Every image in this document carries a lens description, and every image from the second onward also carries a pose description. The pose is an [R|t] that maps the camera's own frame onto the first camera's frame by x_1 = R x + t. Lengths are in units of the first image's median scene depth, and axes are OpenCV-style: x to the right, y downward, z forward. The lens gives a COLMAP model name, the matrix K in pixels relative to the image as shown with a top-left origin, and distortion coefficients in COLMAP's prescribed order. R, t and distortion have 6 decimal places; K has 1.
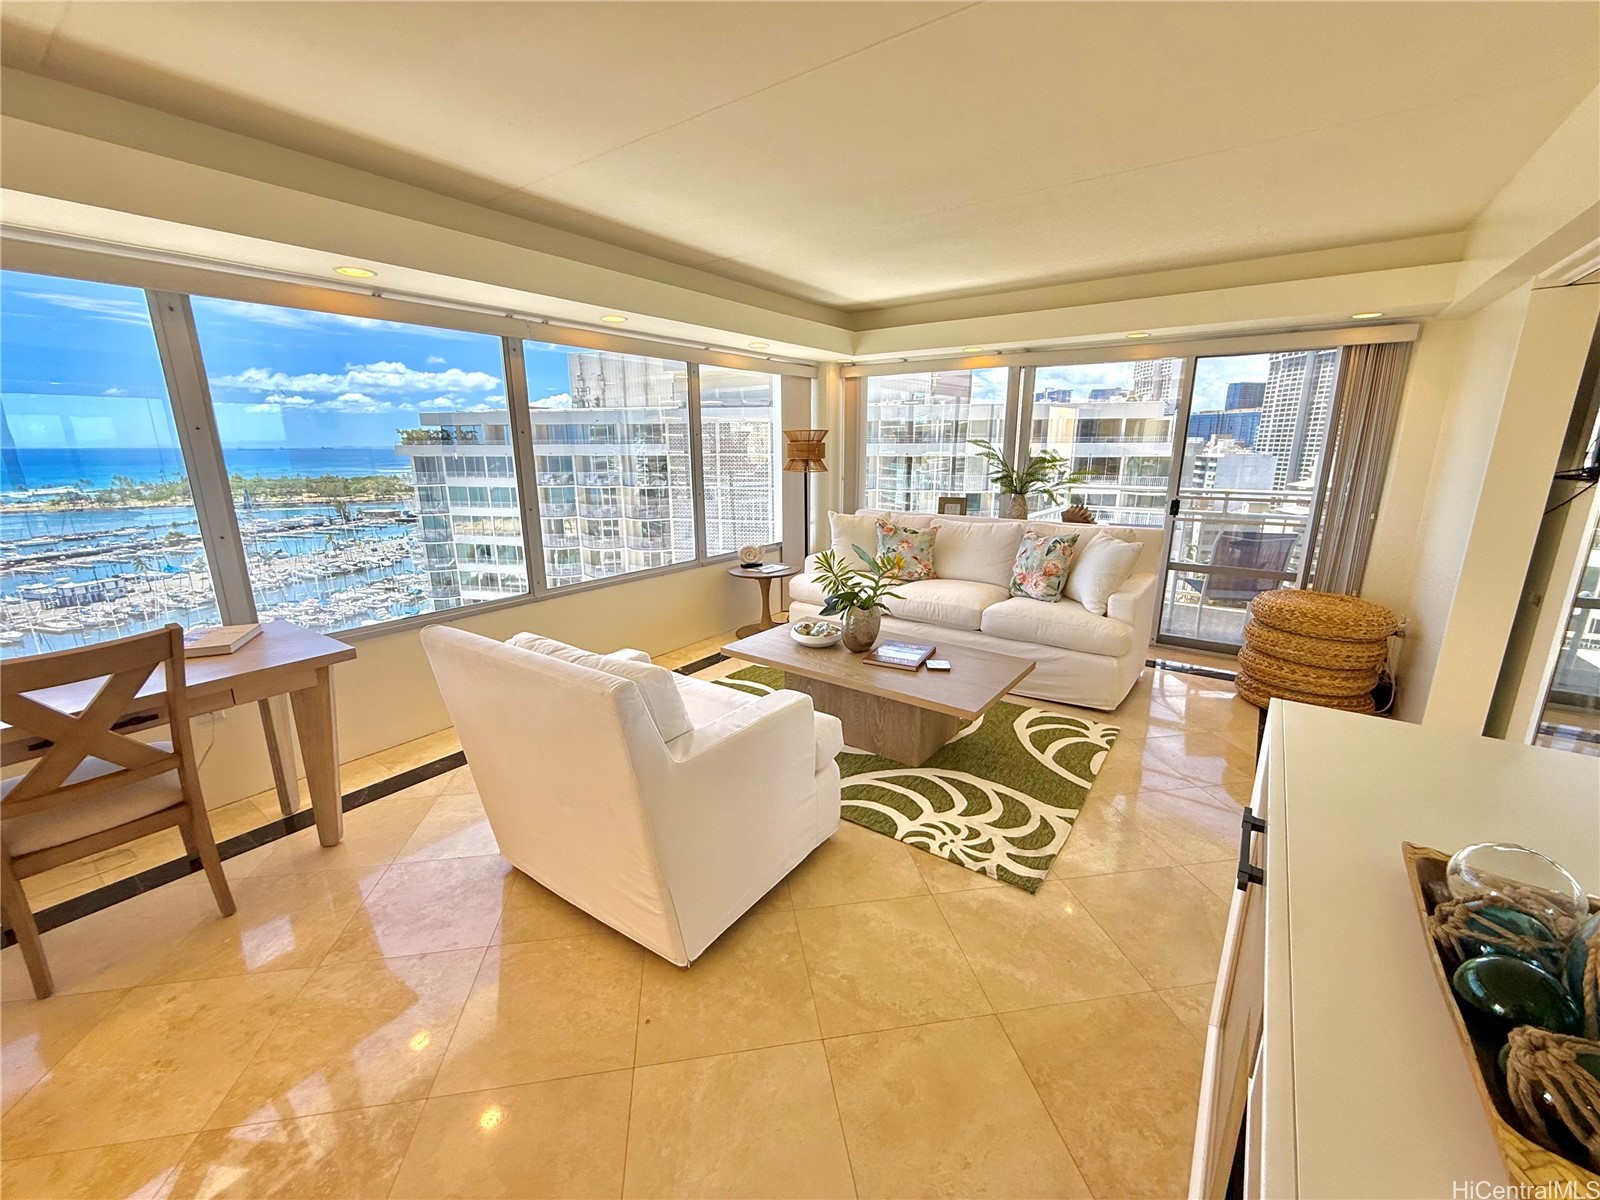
lens RADIAL K [[637.8, 0, 800.0], [0, 637.8, 600.0], [0, 0, 1]] dist [-0.000746, 0.000251]
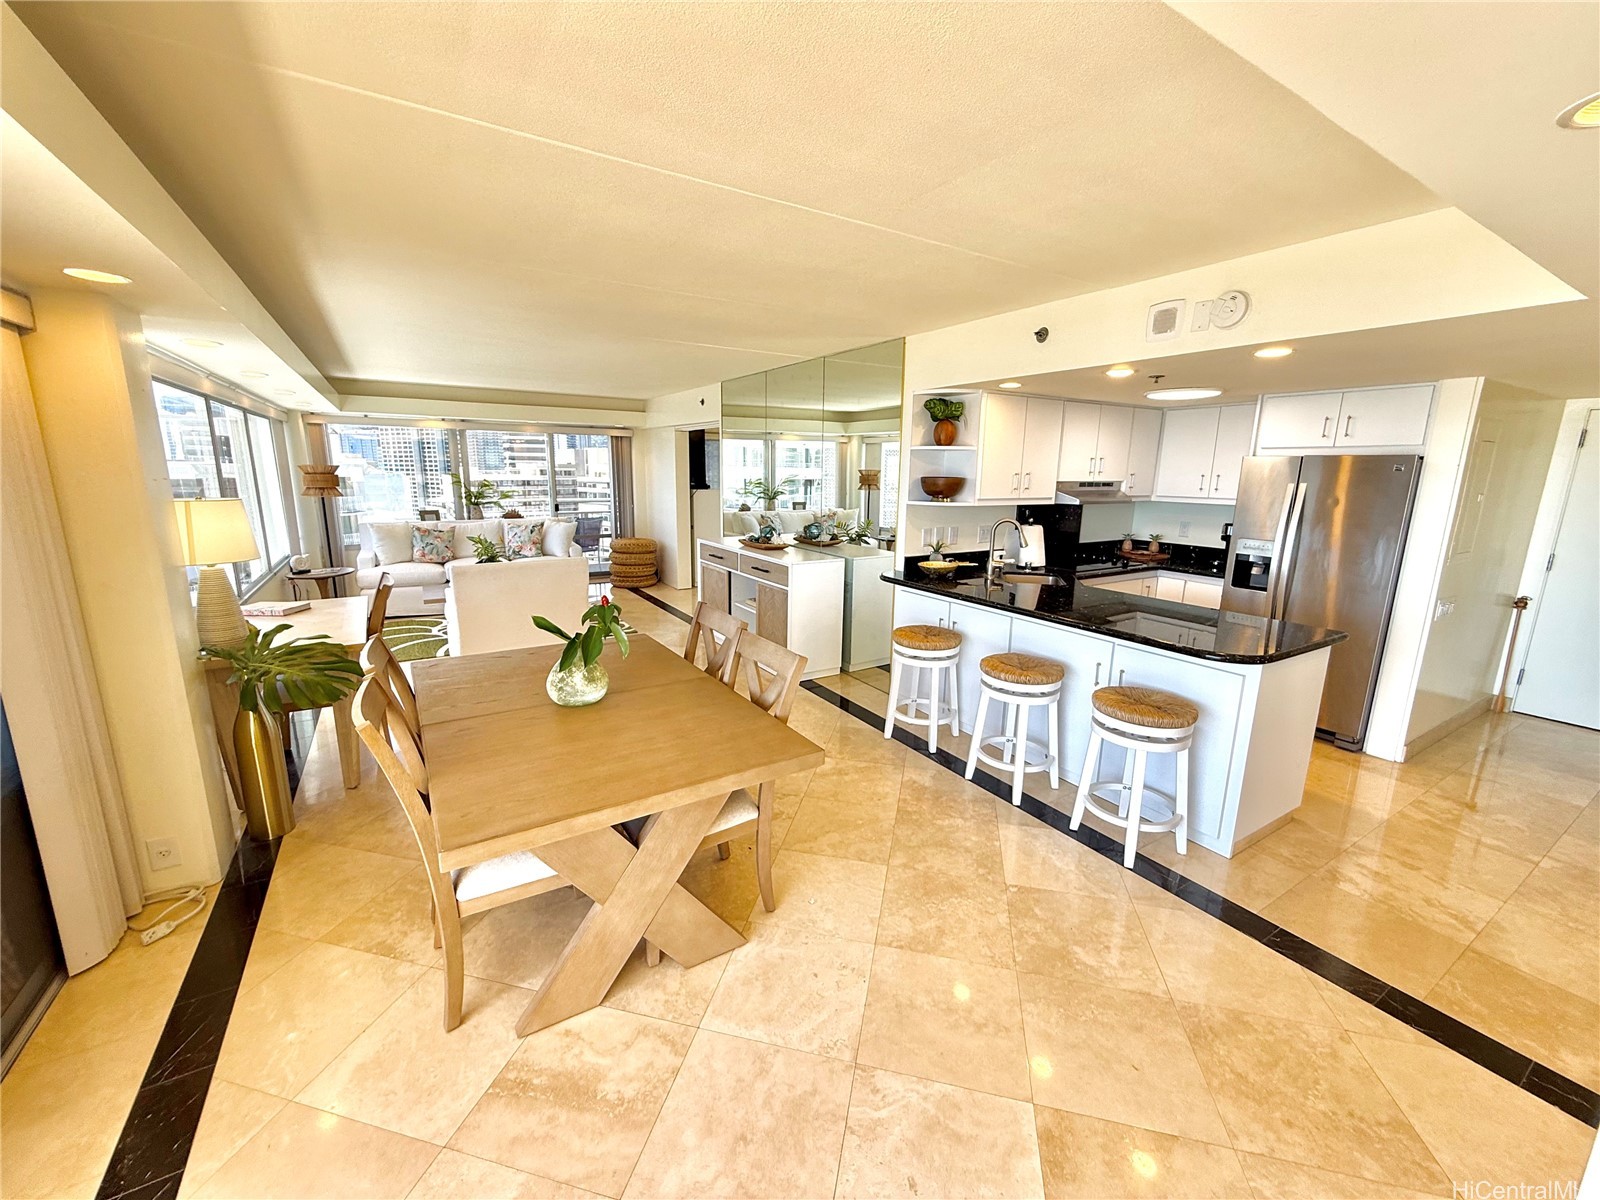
lens RADIAL K [[640.8, 0, 793.3], [0, 640.8, 601.0], [0, 0, 1]] dist [-0.001887, 0.000222]
pose [[0.380217, -0.179522, 0.907308, -0.883497], [0.206239, 0.972739, 0.106042, 0.068666], [-0.901610, 0.146803, 0.406876, -0.380814]]
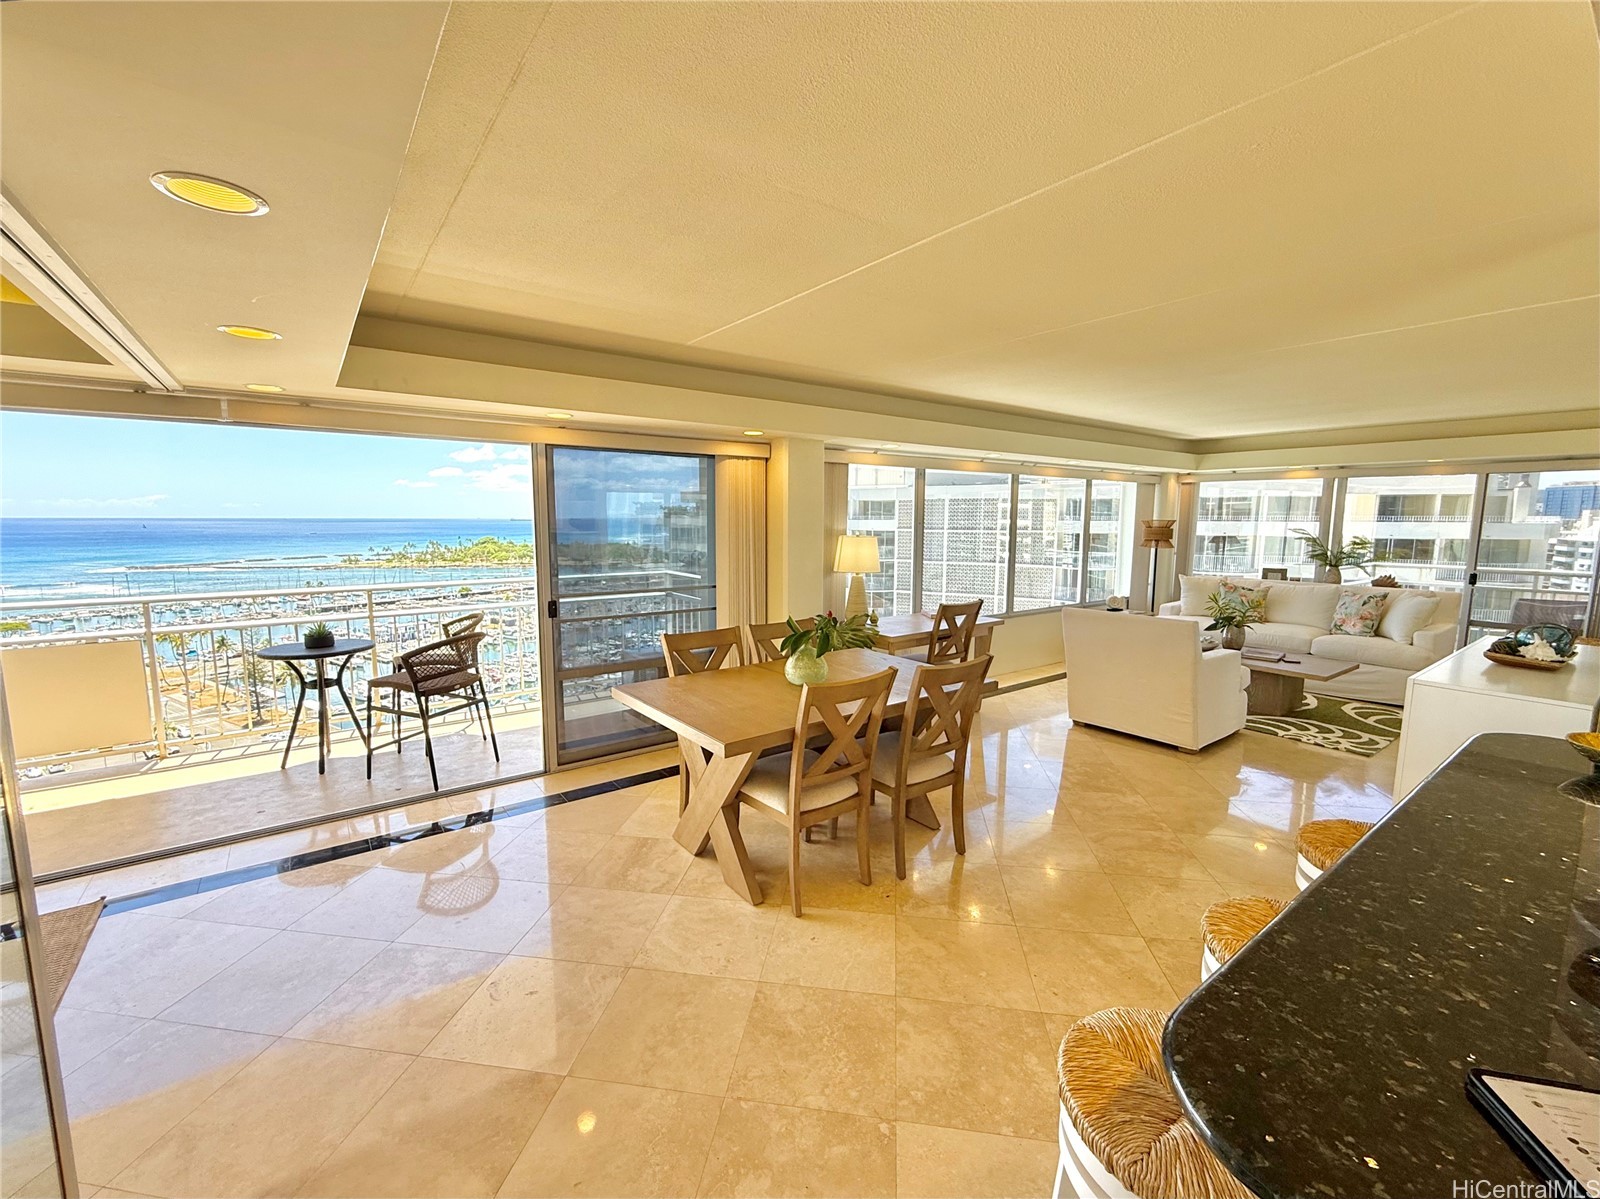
lens RADIAL K [[672.1, 0, 800.0], [0, 672.1, 599.5], [0, 0, 1]] dist [0.005772, 0.000076]
pose [[0.955870, 0.043106, -0.290611, -0.328660], [-0.077474, 0.991148, -0.107809, 0.148991], [0.283391, 0.125566, 0.950748, -0.696859]]
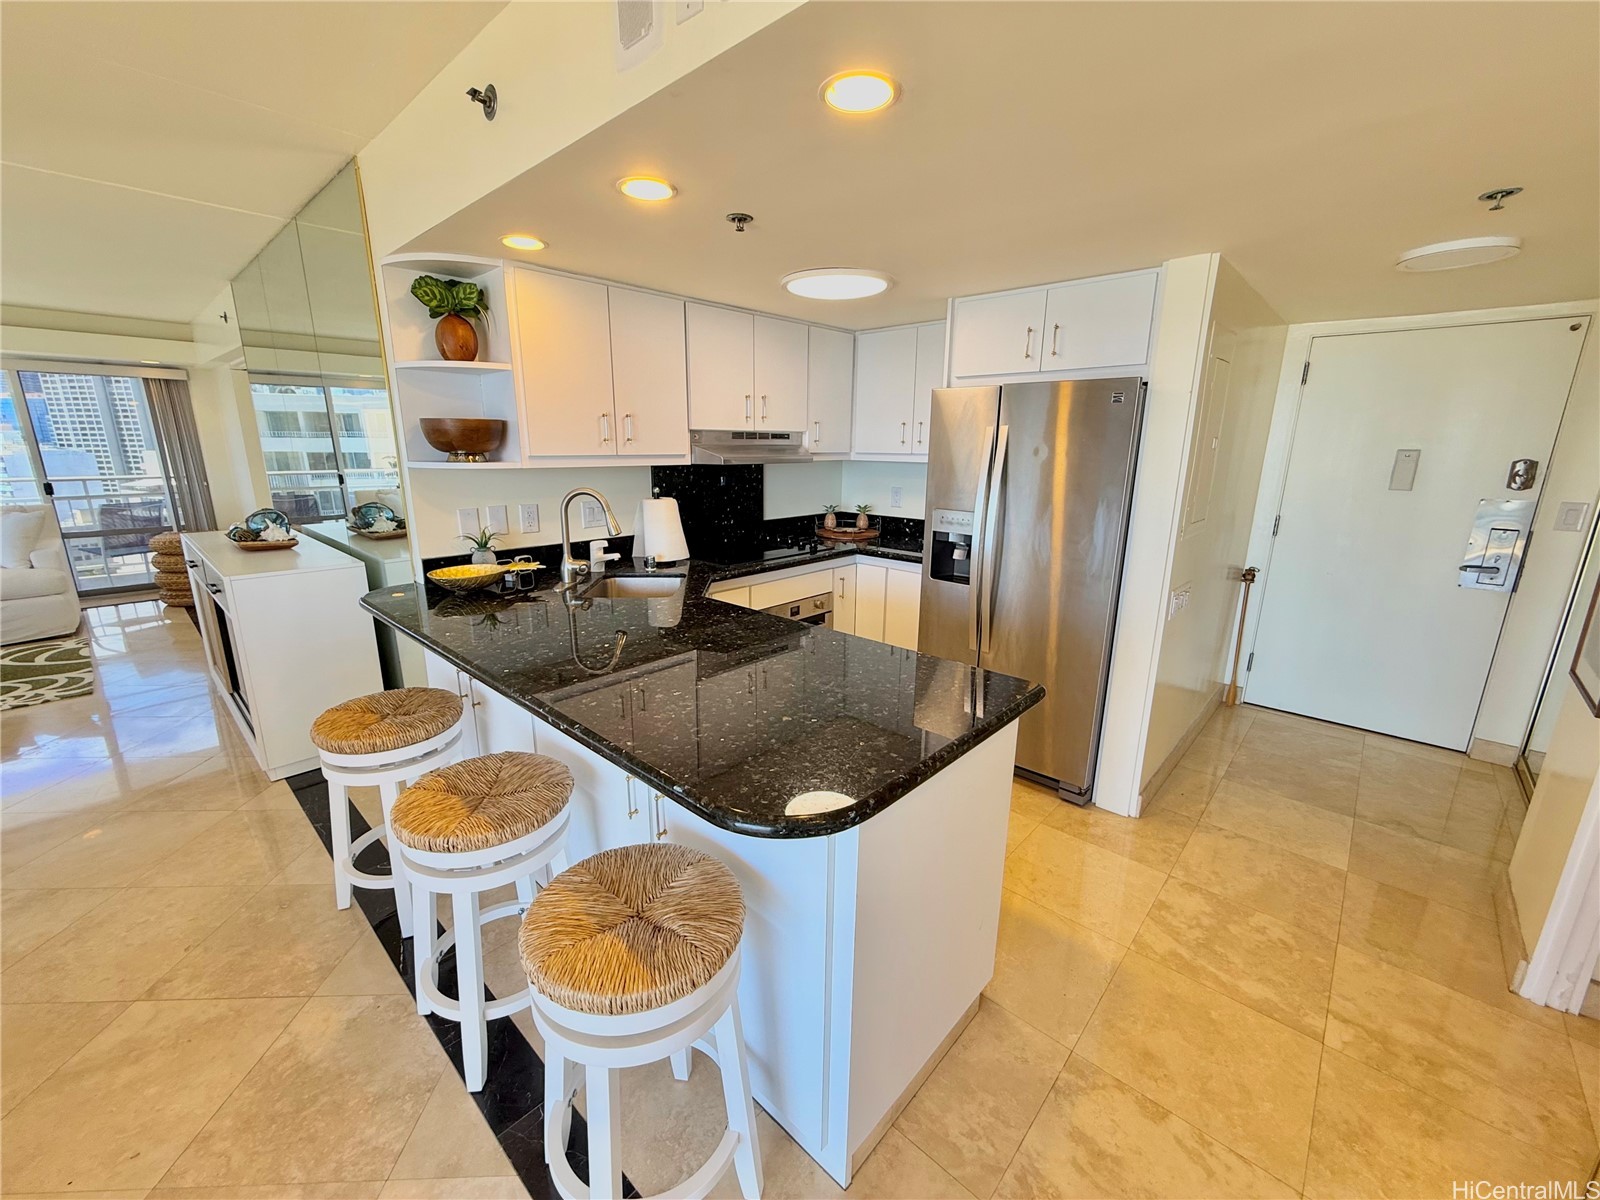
lens RADIAL K [[637.8, 0, 800.0], [0, 637.8, 600.0], [0, 0, 1]] dist [-0.000746, 0.000251]
pose [[0.109565, -0.233261, 0.966222, -0.468234], [0.227813, 0.952092, 0.204017, 0.132276], [-0.967521, 0.197765, 0.157456, -0.538926]]
